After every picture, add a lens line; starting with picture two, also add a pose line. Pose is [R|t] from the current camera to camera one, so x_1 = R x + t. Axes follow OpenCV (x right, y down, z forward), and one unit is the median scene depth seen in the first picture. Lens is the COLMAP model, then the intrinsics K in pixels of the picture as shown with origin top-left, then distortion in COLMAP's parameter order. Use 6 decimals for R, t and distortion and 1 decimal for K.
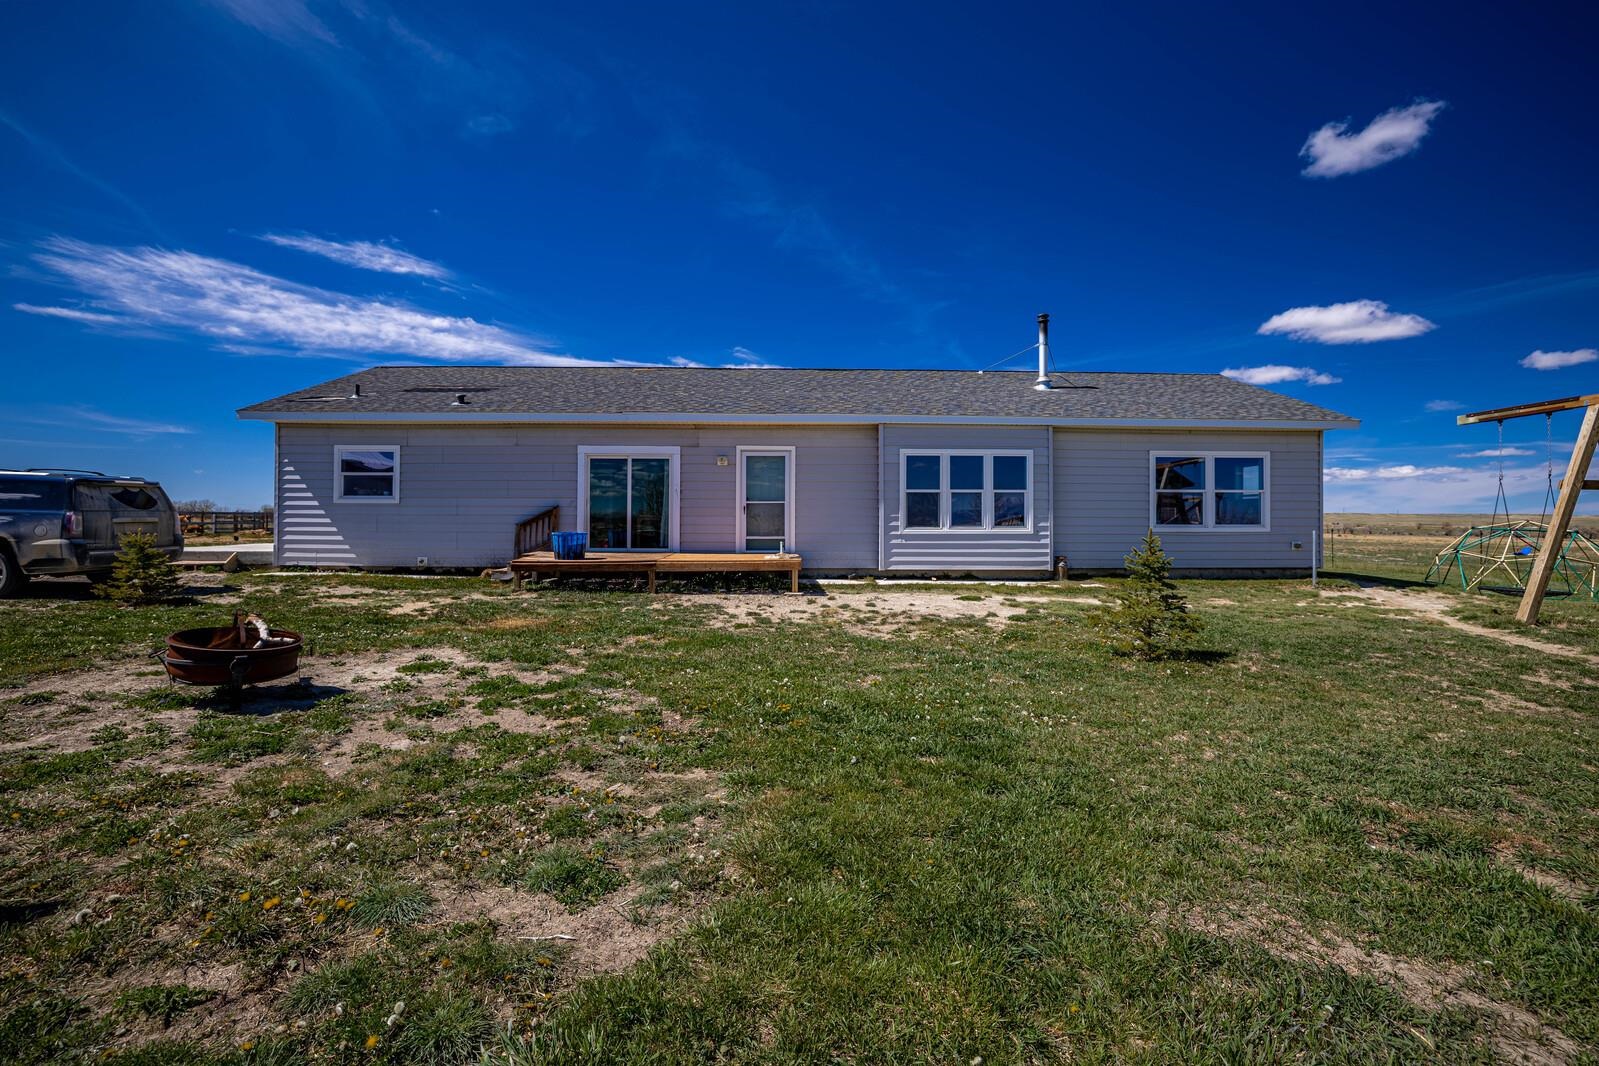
lens RADIAL K [[680.6, 0, 797.4], [0, 680.6, 523.9], [0, 0, 1]] dist [-0.034822, 0.012578]
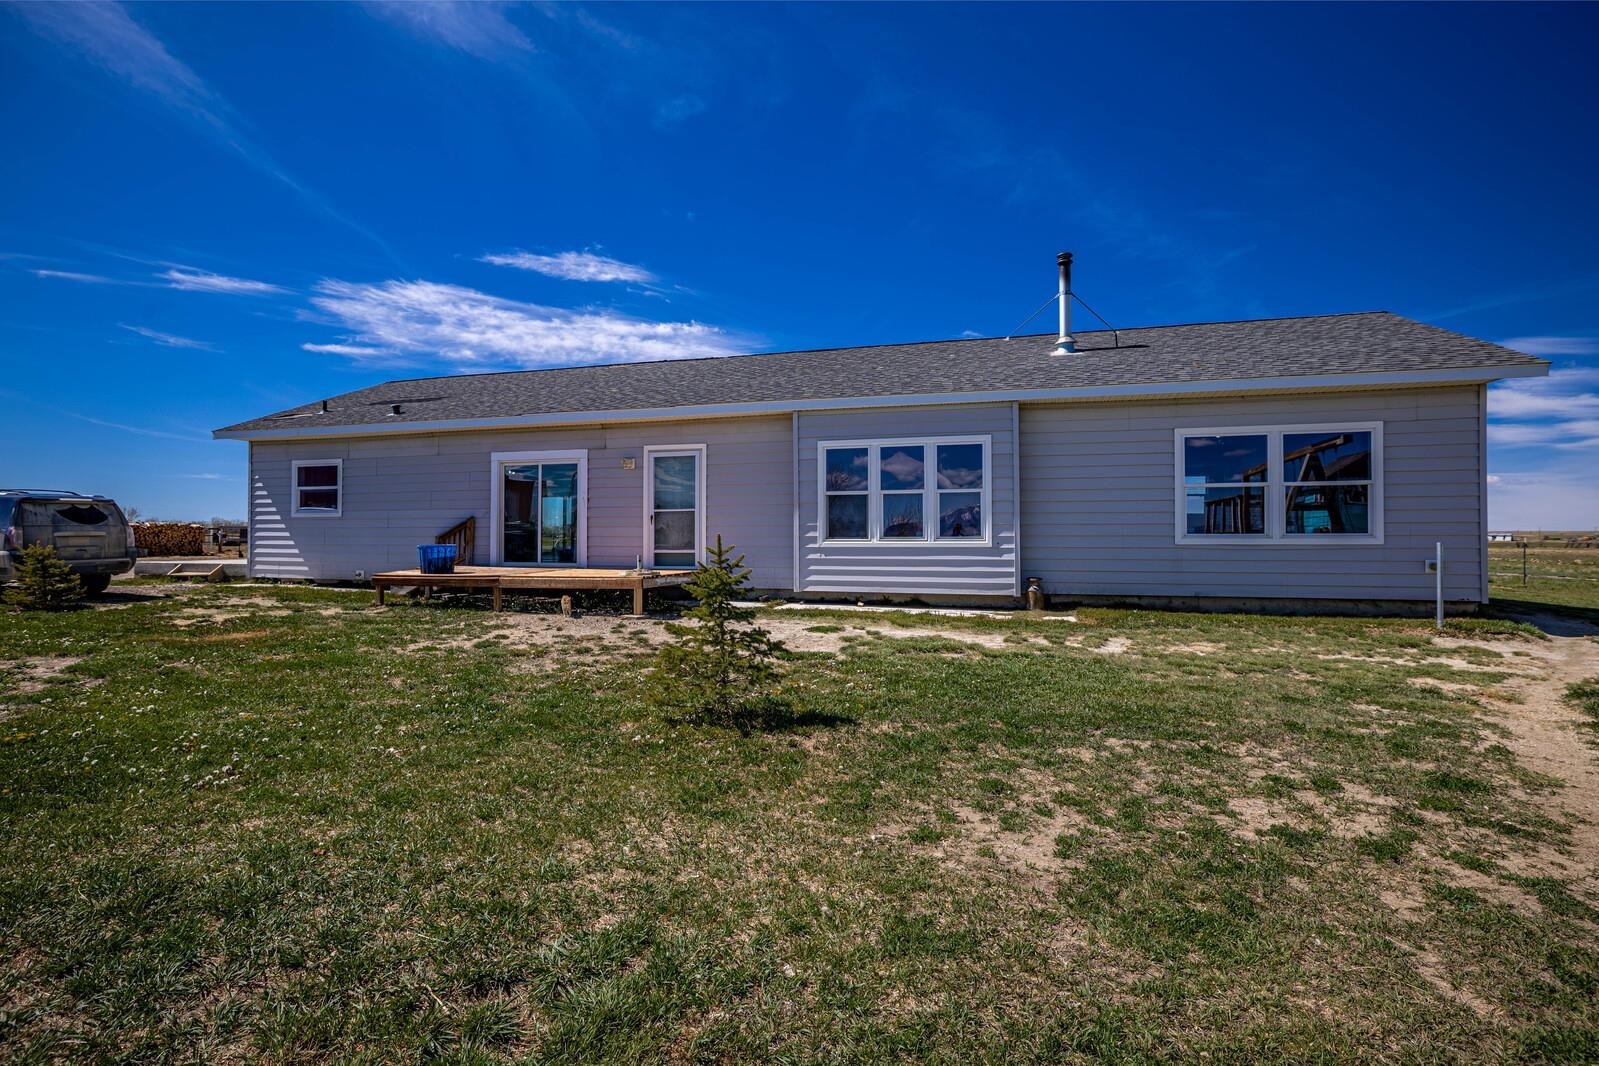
lens RADIAL K [[781.1, 0, 799.3], [0, 781.1, 572.0], [0, 0, 1]] dist [-0.011600, 0.000746]
pose [[0.949780, 0.010117, -0.312755, 0.410686], [0.002563, 0.999192, 0.040103, 0.006794], [0.312908, -0.038891, 0.948987, 0.107403]]
